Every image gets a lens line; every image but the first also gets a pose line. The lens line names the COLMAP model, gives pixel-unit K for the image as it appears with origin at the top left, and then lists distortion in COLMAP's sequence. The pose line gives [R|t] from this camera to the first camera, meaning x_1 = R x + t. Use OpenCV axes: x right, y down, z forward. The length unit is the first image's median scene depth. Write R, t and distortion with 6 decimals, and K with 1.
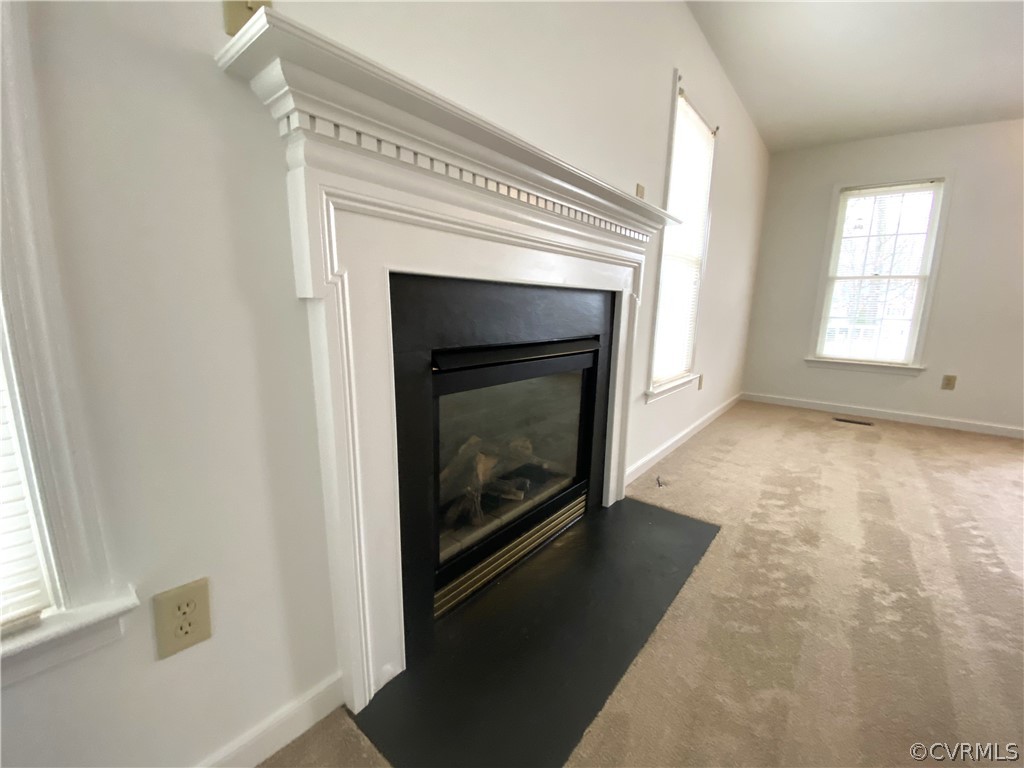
lens RADIAL K [[415.5, 0, 514.0], [0, 415.5, 385.3], [0, 0, 1]] dist [0.052370, -0.035719]
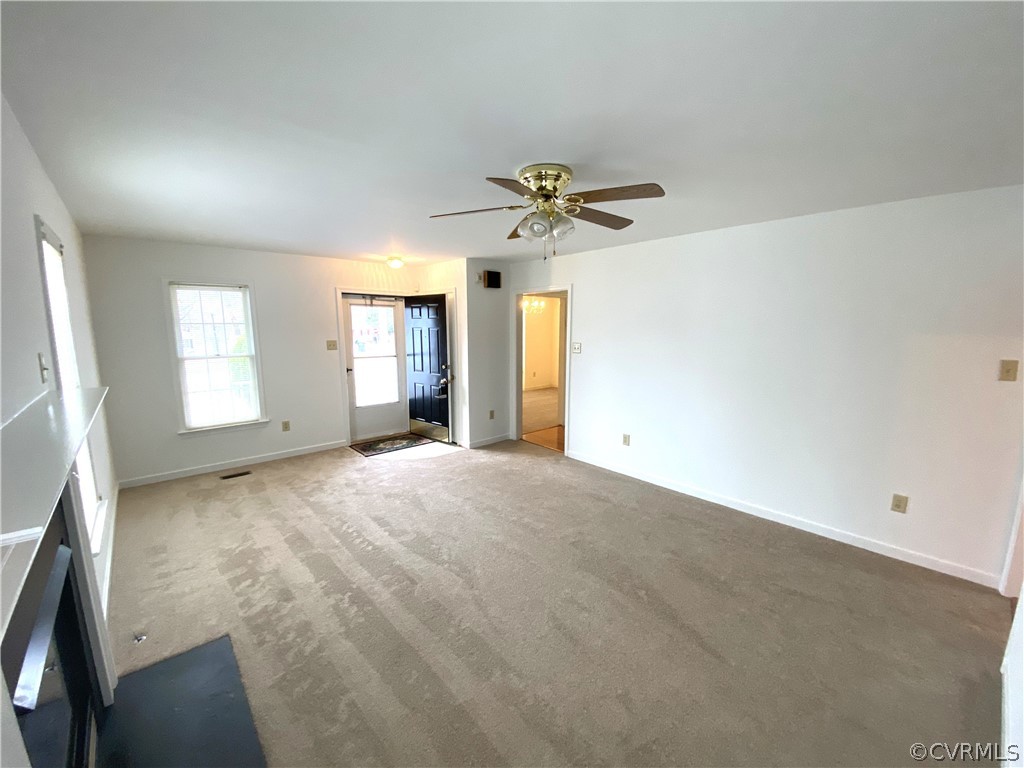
lens RADIAL K [[415.5, 0, 514.0], [0, 415.5, 385.3], [0, 0, 1]] dist [0.052370, -0.035719]
pose [[0.168438, -0.164293, 0.971924, -0.376676], [0.185364, 0.973700, 0.132469, -0.321824], [-0.968126, 0.157847, 0.194462, -0.109143]]
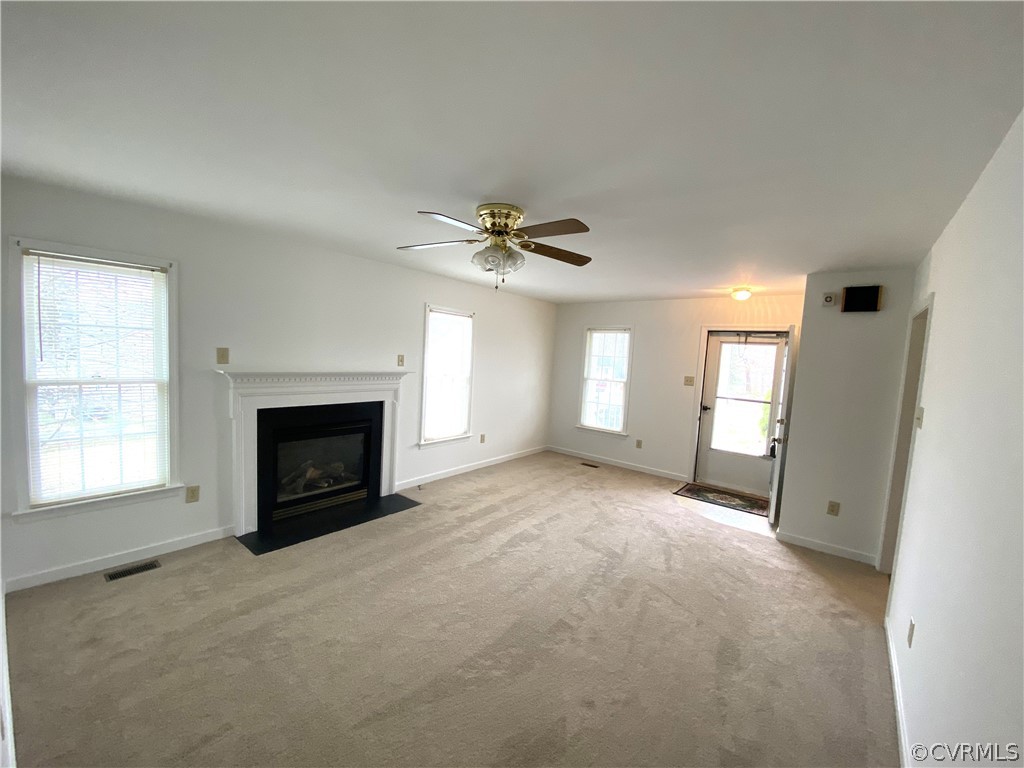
lens RADIAL K [[415.5, 0, 514.0], [0, 415.5, 385.3], [0, 0, 1]] dist [0.052370, -0.035719]
pose [[0.999352, 0.035824, 0.003557, 0.861025], [-0.035231, 0.993524, -0.108024, -0.071906], [-0.007404, 0.107828, 0.994142, -1.209981]]
